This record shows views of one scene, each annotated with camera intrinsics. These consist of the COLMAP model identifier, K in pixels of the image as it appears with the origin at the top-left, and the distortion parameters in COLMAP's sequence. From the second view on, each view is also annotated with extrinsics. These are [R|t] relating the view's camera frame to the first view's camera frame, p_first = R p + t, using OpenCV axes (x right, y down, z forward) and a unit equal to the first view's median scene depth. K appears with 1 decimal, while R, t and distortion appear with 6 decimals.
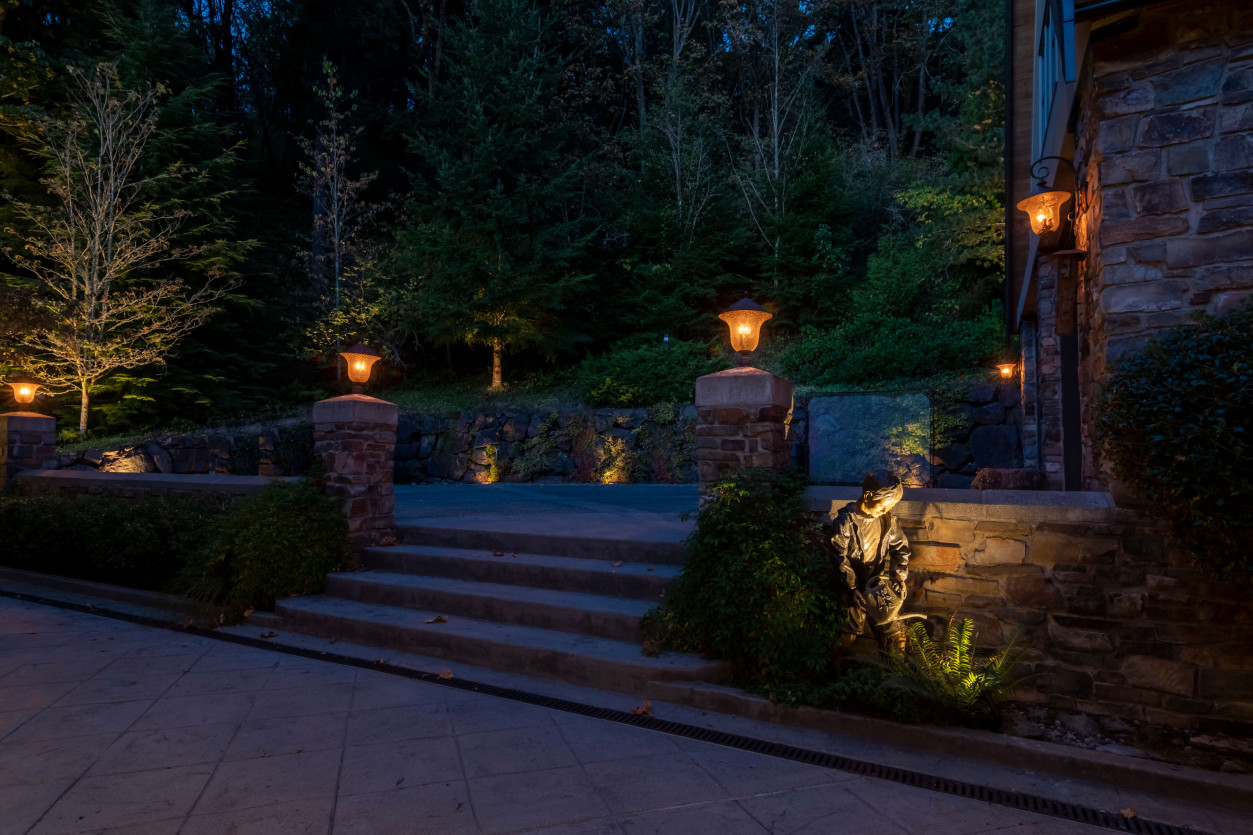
lens RADIAL K [[682.3, 0, 626.4], [0, 682.3, 435.7], [0, 0, 1]] dist [0.014362, 0.000154]
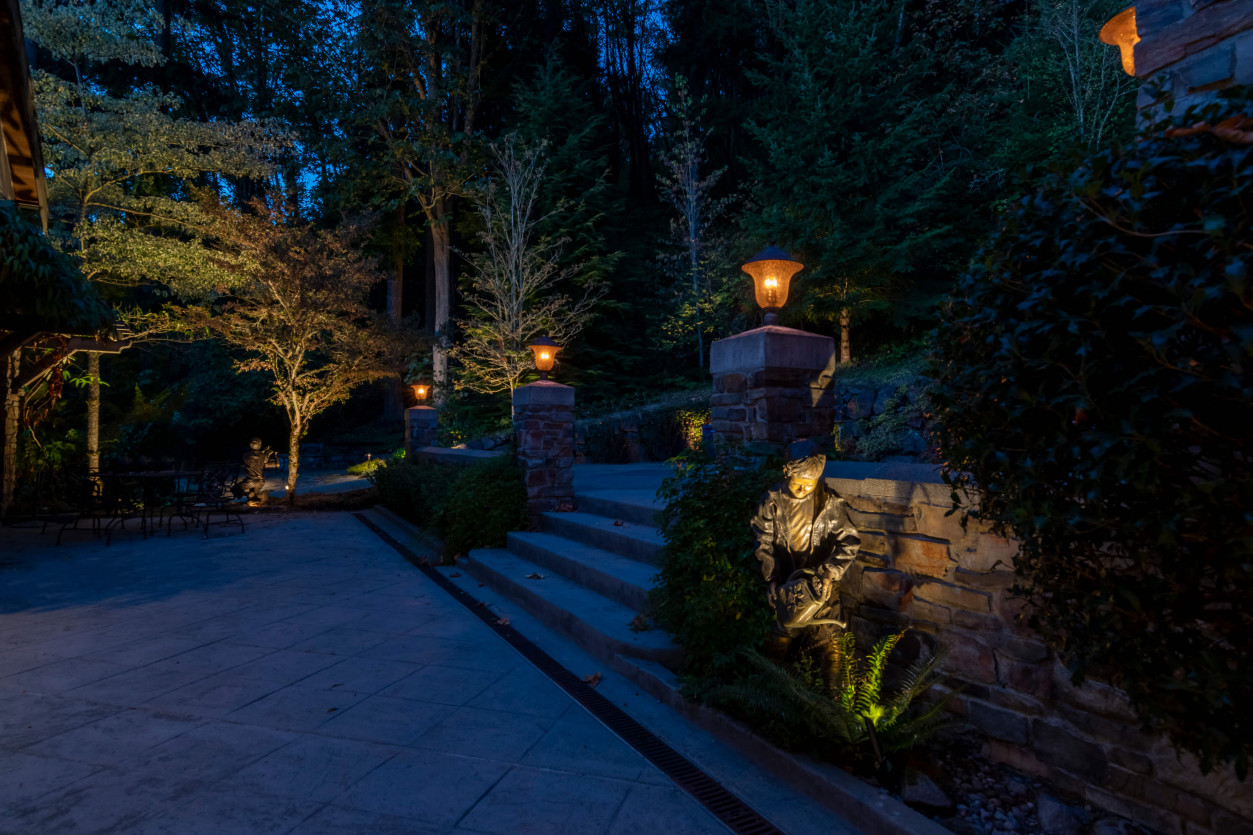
lens RADIAL K [[682.3, 0, 626.4], [0, 682.3, 435.7], [0, 0, 1]] dist [0.014362, 0.000154]
pose [[0.826126, -0.010366, -0.563390, 0.130665], [0.026398, 0.999445, 0.020319, 0.004583], [0.562867, -0.031658, 0.825941, 0.041641]]
